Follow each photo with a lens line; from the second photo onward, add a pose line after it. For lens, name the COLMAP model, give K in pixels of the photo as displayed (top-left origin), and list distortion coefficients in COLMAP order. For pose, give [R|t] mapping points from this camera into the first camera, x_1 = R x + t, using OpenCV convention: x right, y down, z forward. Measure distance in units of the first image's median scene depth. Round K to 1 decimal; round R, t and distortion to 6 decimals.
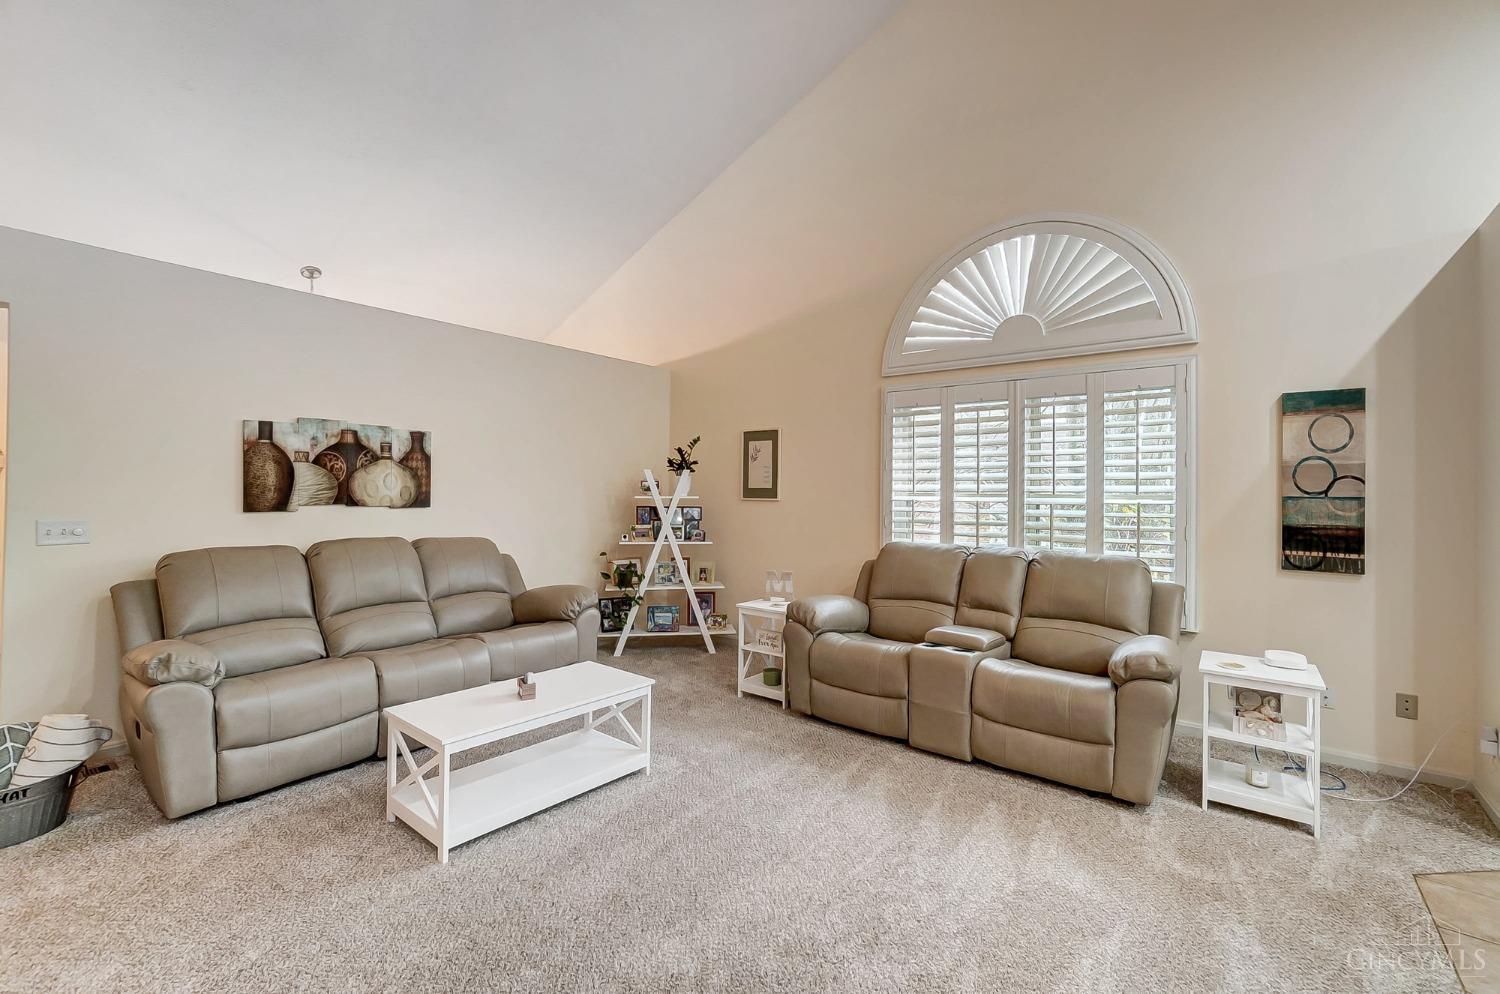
lens RADIAL K [[648.8, 0, 742.0], [0, 648.8, 480.5], [0, 0, 1]] dist [0.000846, 0.000341]
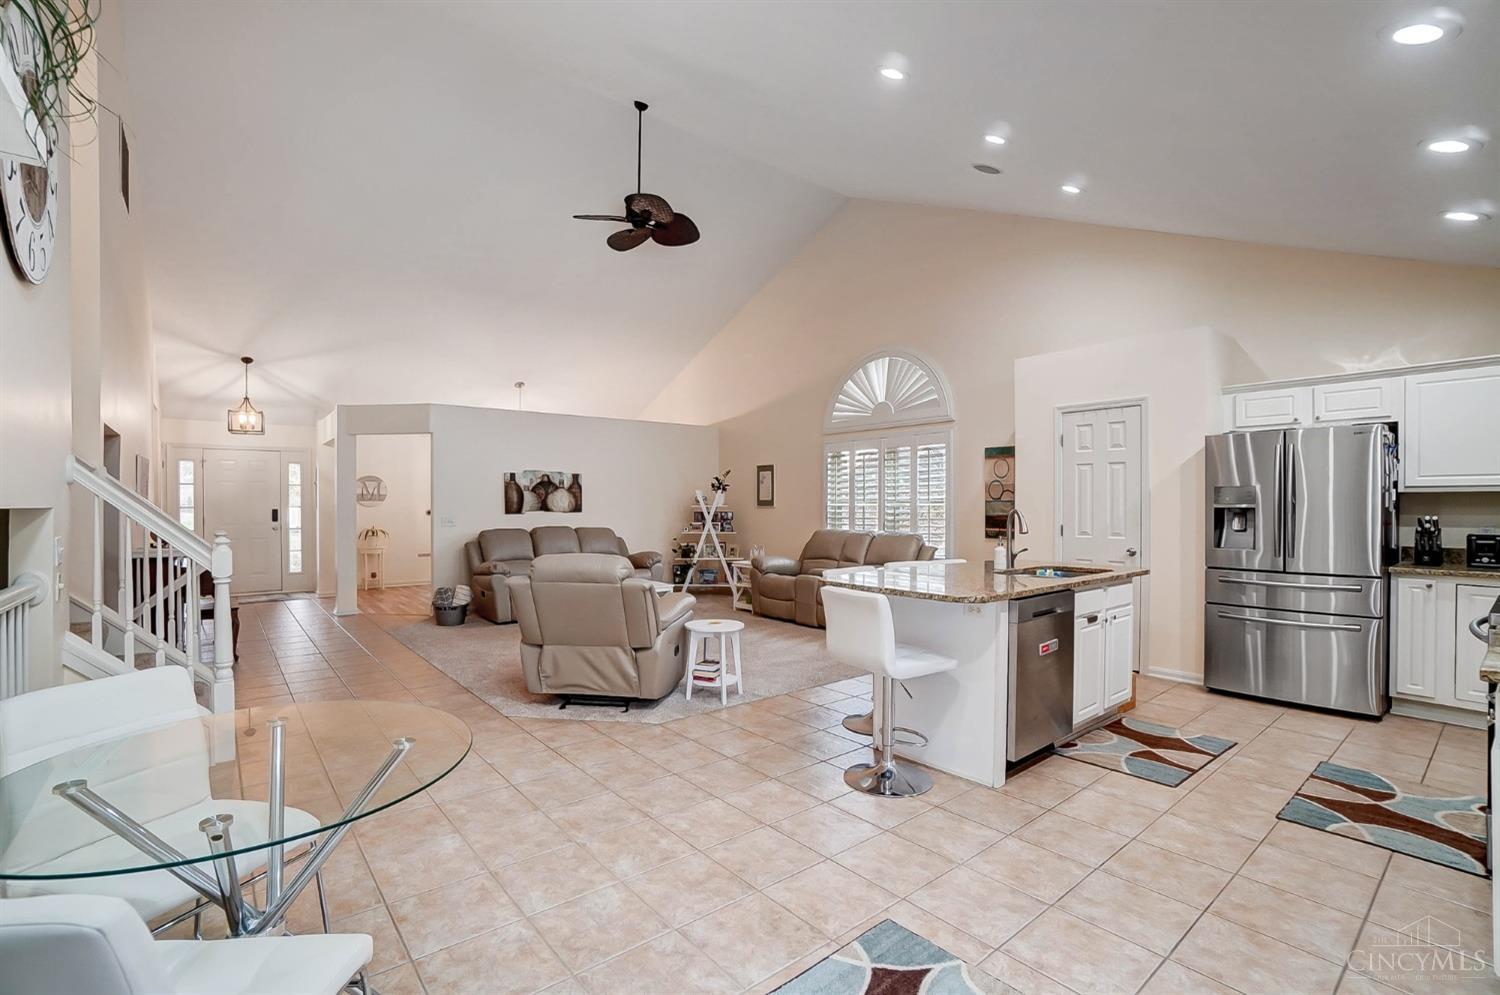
lens RADIAL K [[676.8, 0, 729.8], [0, 676.8, 483.9], [0, 0, 1]] dist [-0.053114, 0.018412]
pose [[0.973141, -0.019022, -0.229421, 0.455732], [0.016282, 0.999772, -0.013833, -0.009079], [0.229631, 0.009726, 0.973229, -0.949392]]
